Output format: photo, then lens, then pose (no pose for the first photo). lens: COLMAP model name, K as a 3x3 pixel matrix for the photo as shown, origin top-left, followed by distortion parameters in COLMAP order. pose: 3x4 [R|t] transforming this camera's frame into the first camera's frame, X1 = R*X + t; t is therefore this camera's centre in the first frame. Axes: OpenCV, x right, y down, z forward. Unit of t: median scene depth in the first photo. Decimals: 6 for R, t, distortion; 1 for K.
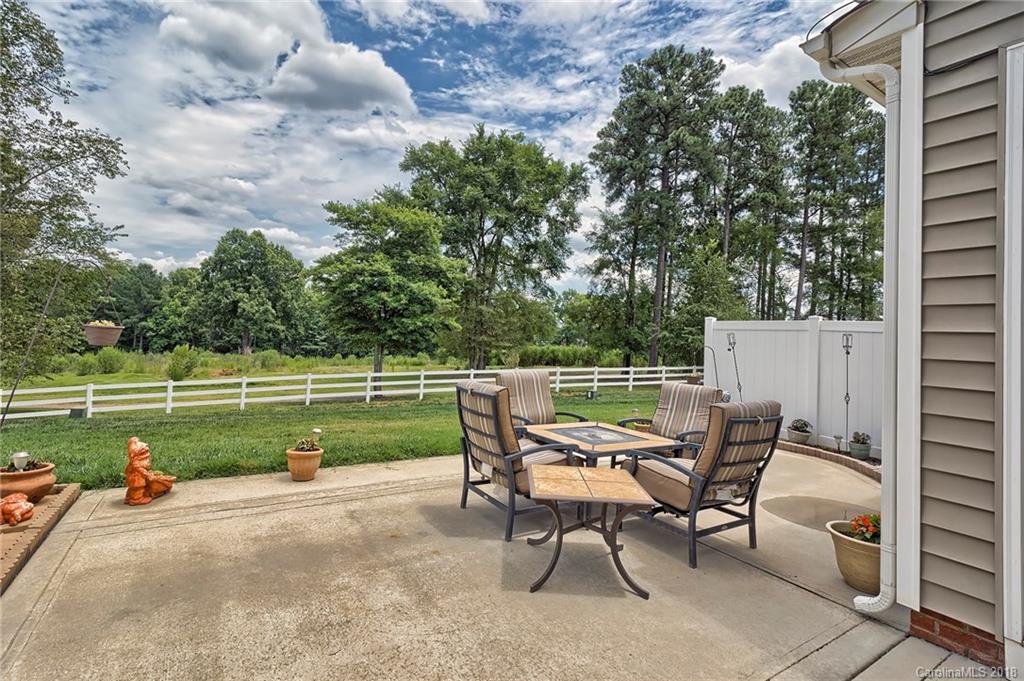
lens RADIAL K [[483.5, 0, 510.1], [0, 483.5, 340.6], [0, 0, 1]] dist [0.003190, 0.001240]
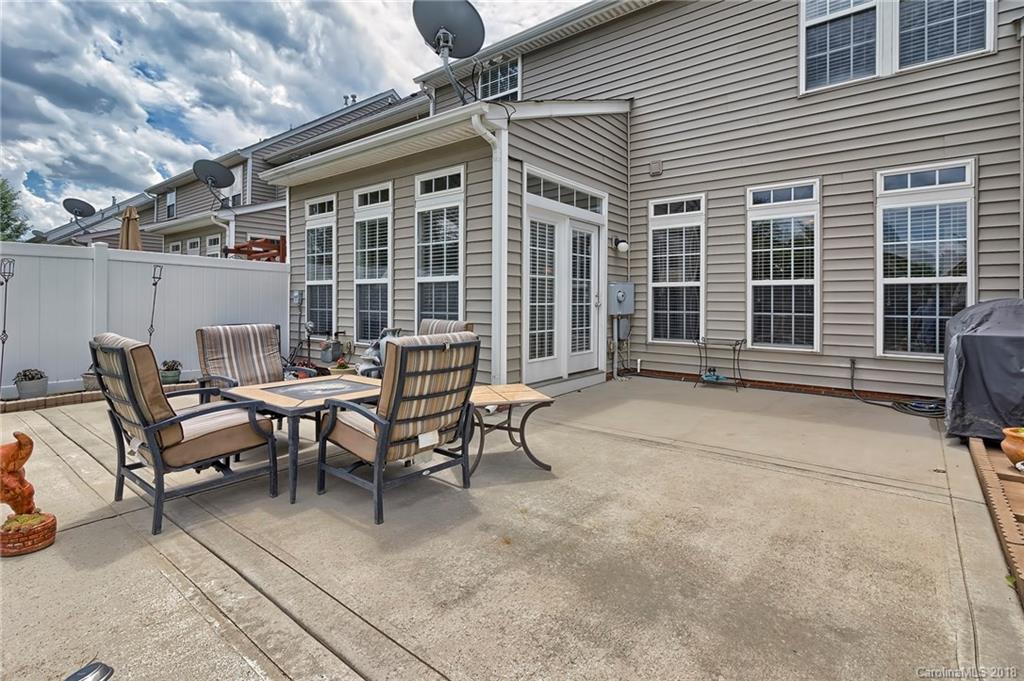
lens RADIAL K [[483.5, 0, 511.7], [0, 483.5, 340.2], [0, 0, 1]] dist [0.003190, 0.001240]
pose [[-0.315734, -0.128840, 0.940060, -0.921079], [-0.019376, 0.991407, 0.129369, -0.003521], [-0.948650, 0.022632, -0.315517, 1.240277]]
